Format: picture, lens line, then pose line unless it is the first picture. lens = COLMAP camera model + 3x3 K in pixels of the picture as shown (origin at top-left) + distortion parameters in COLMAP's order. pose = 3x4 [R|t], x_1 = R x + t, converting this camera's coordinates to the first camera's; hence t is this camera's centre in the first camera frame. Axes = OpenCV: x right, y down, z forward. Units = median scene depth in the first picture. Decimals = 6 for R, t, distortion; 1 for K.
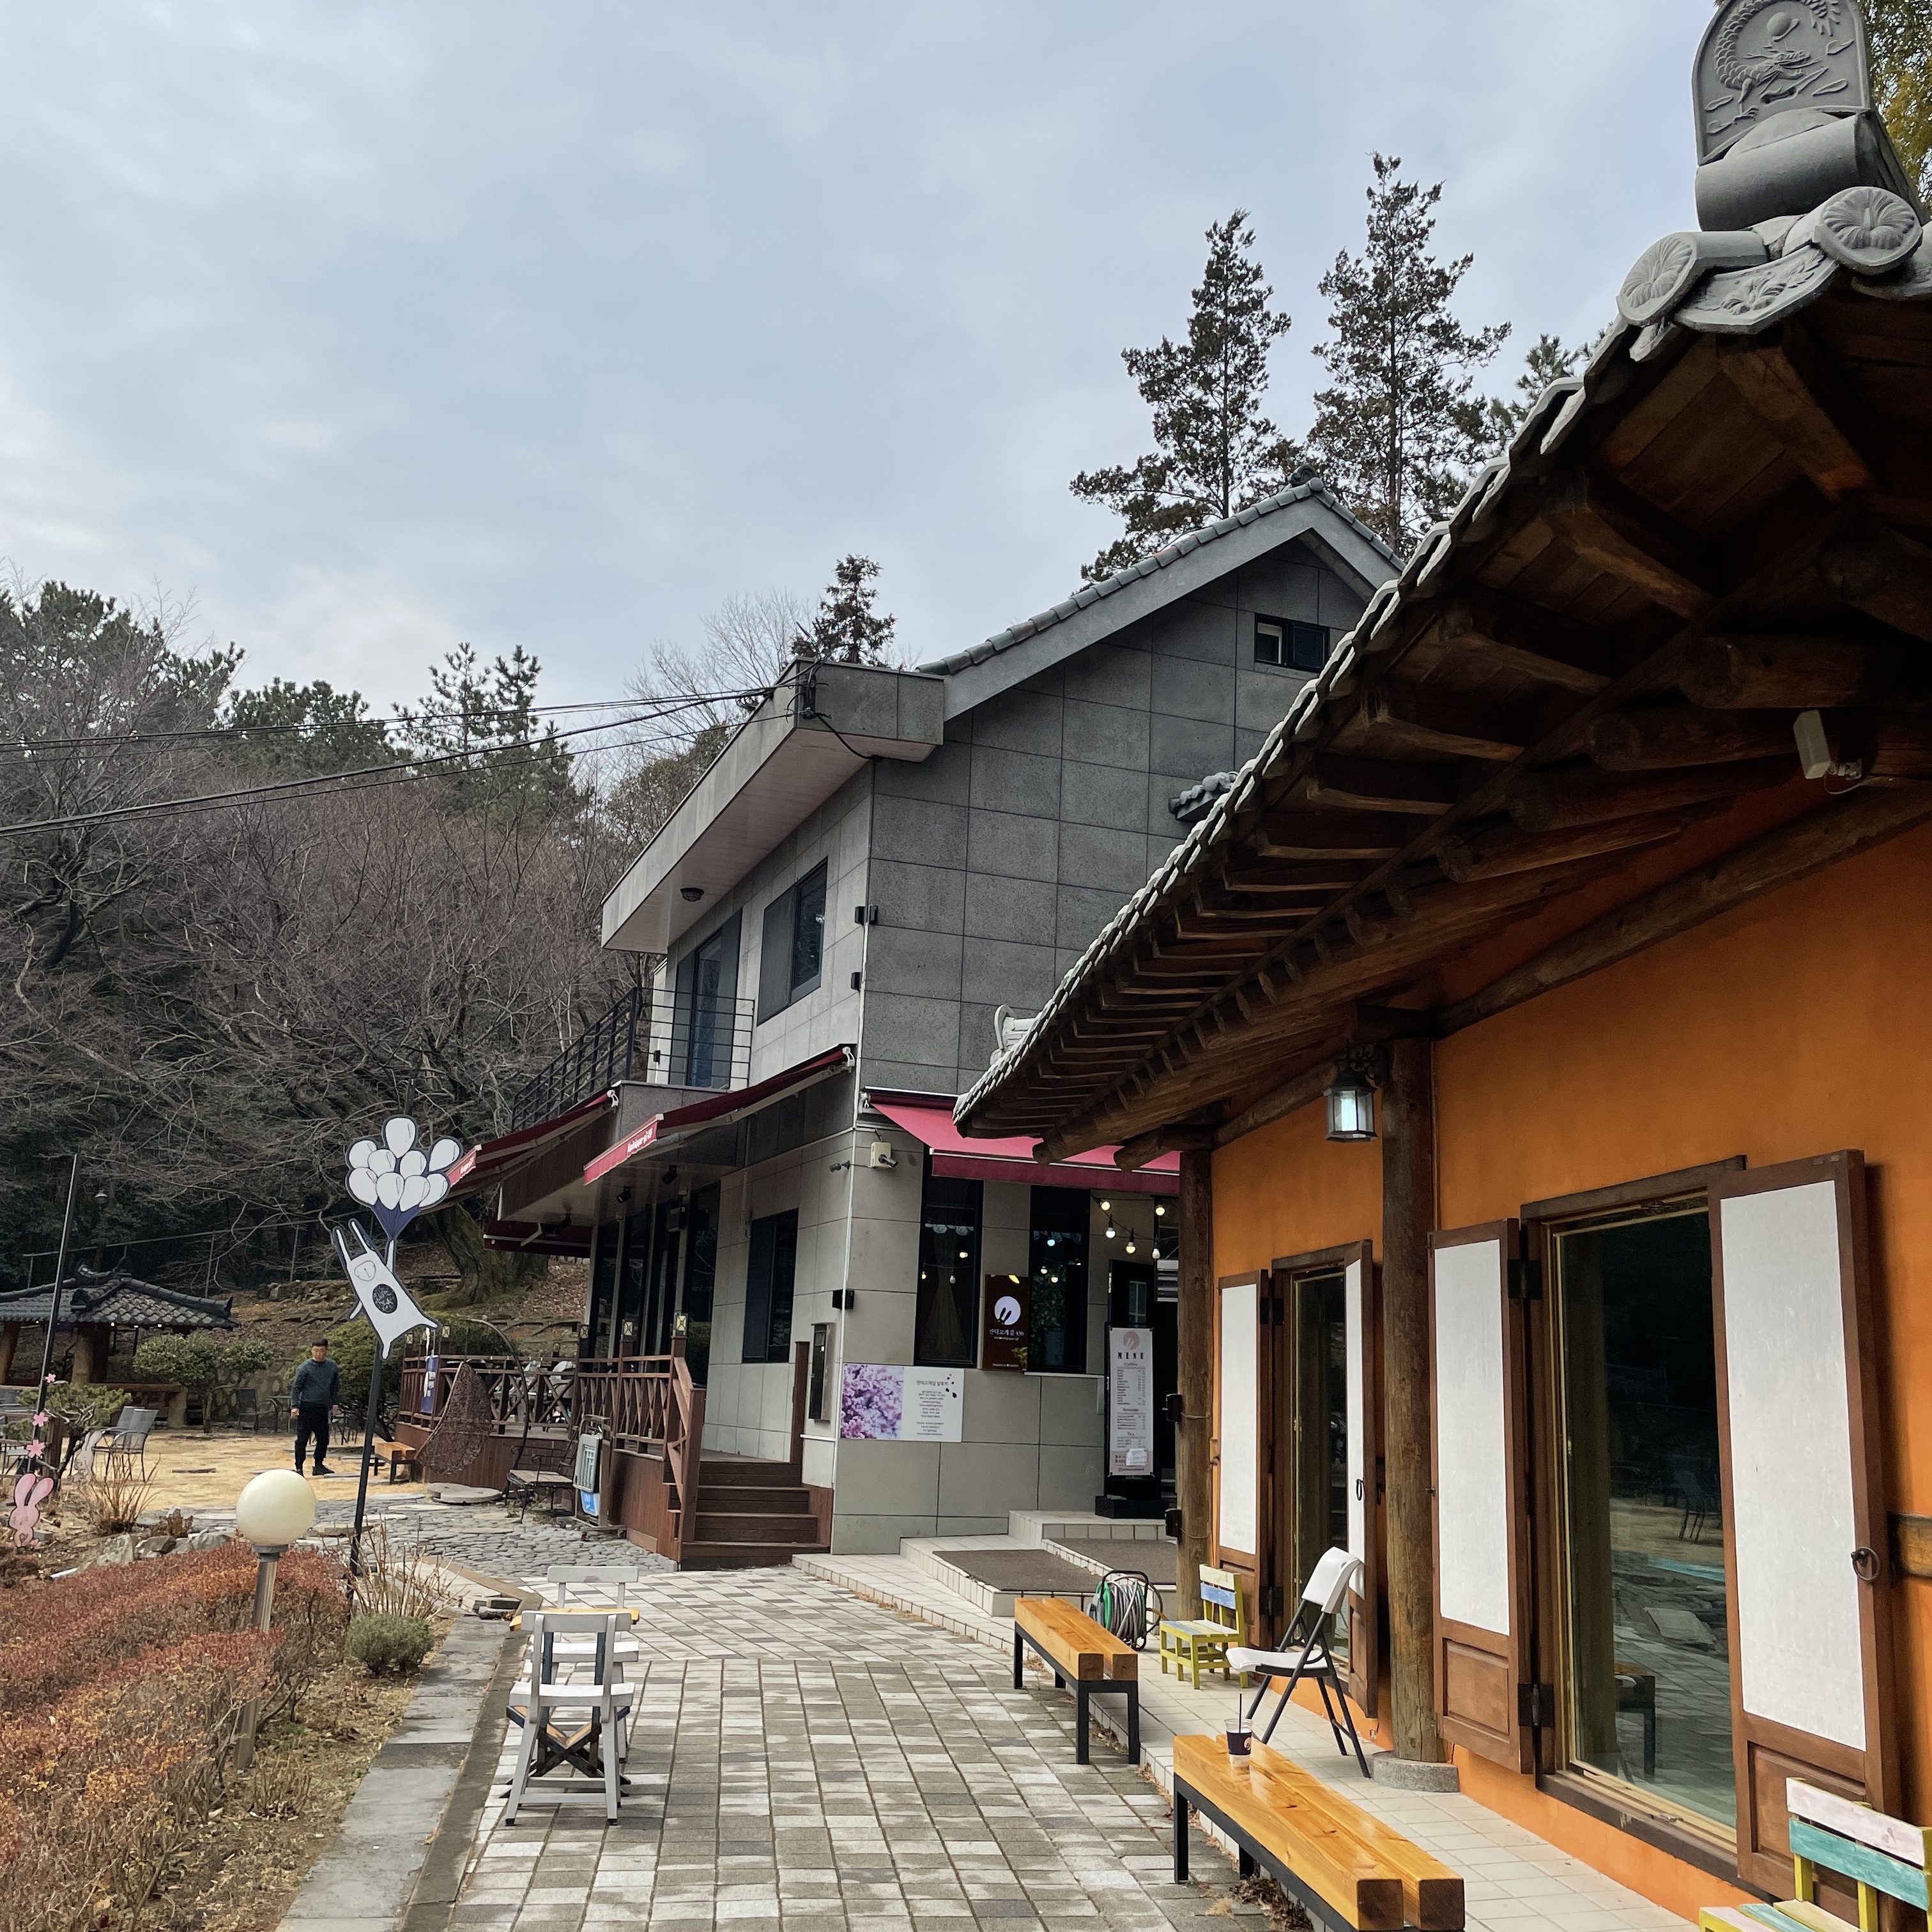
lens RADIAL K [[1965.2, 0, 966.0], [0, 1965.2, 966.0], [0, 0, 1]] dist [0.008796, 0.023469]
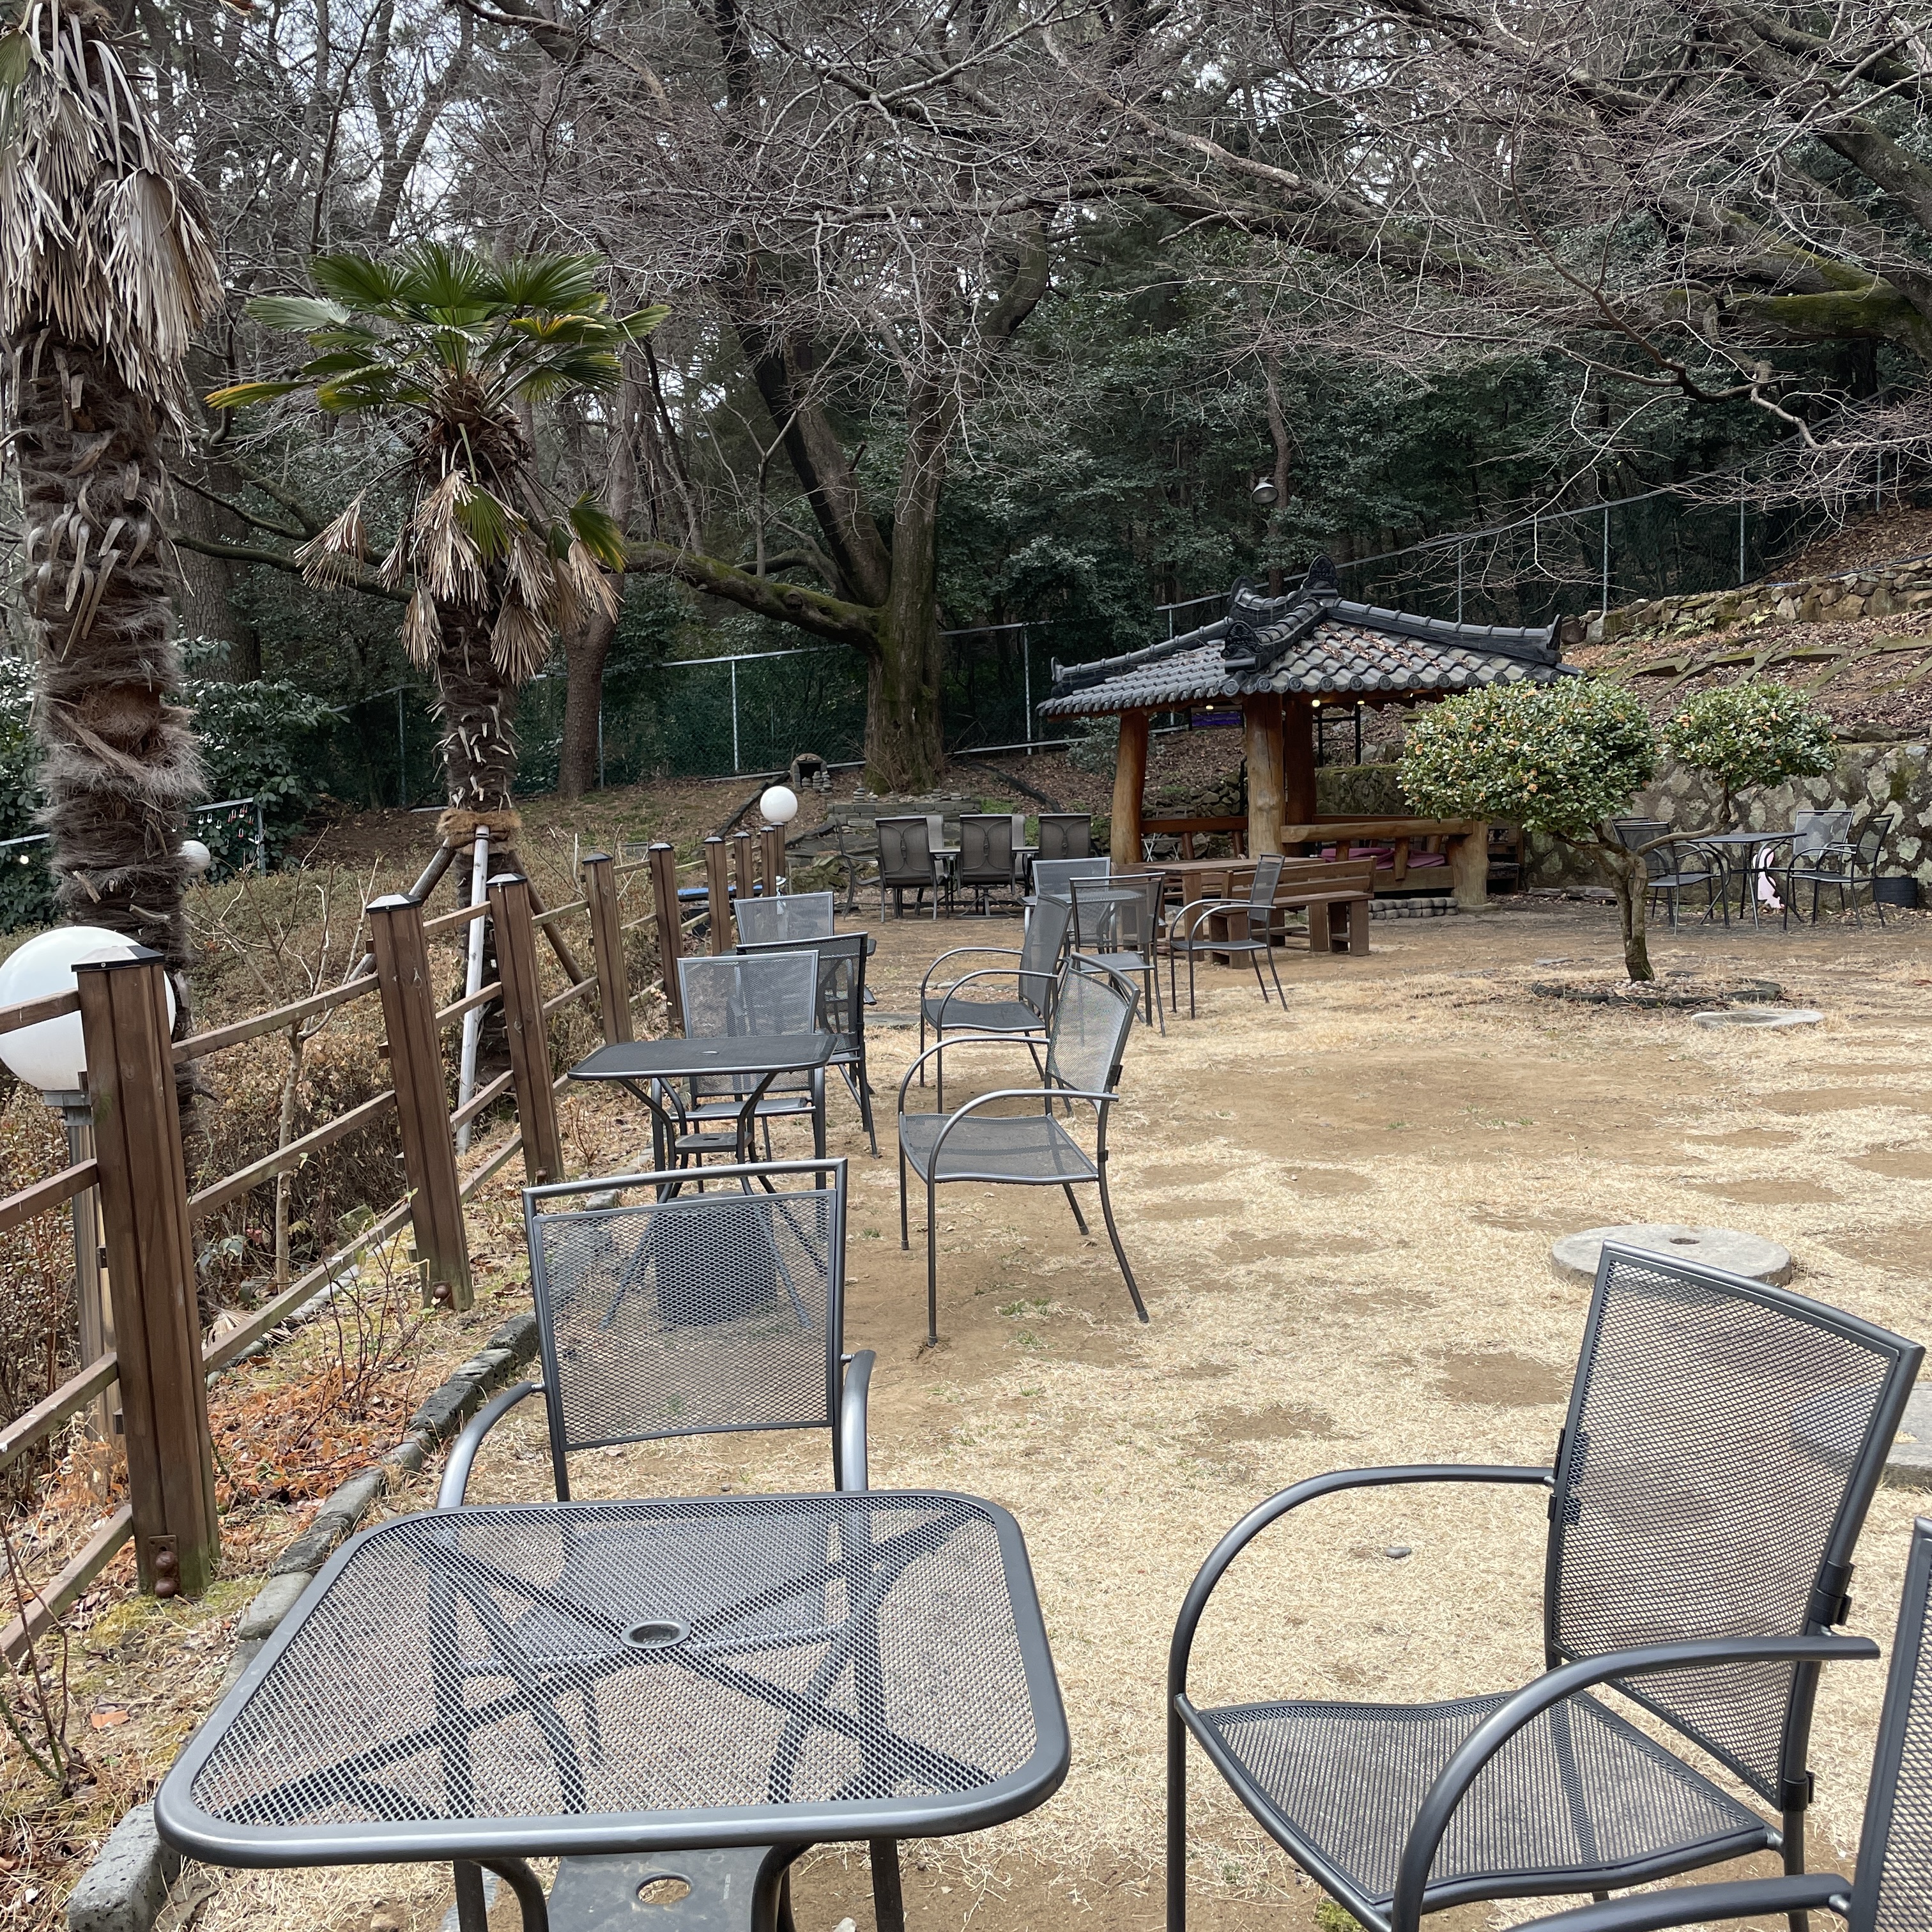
lens RADIAL K [[1965.2, 0, 966.0], [0, 1965.2, 966.0], [0, 0, 1]] dist [0.008796, 0.023469]
pose [[0.838184, -0.006506, -0.545349, -0.228269], [0.168162, 0.954293, 0.247074, 0.103842], [0.518815, -0.298801, 0.800967, 0.519097]]
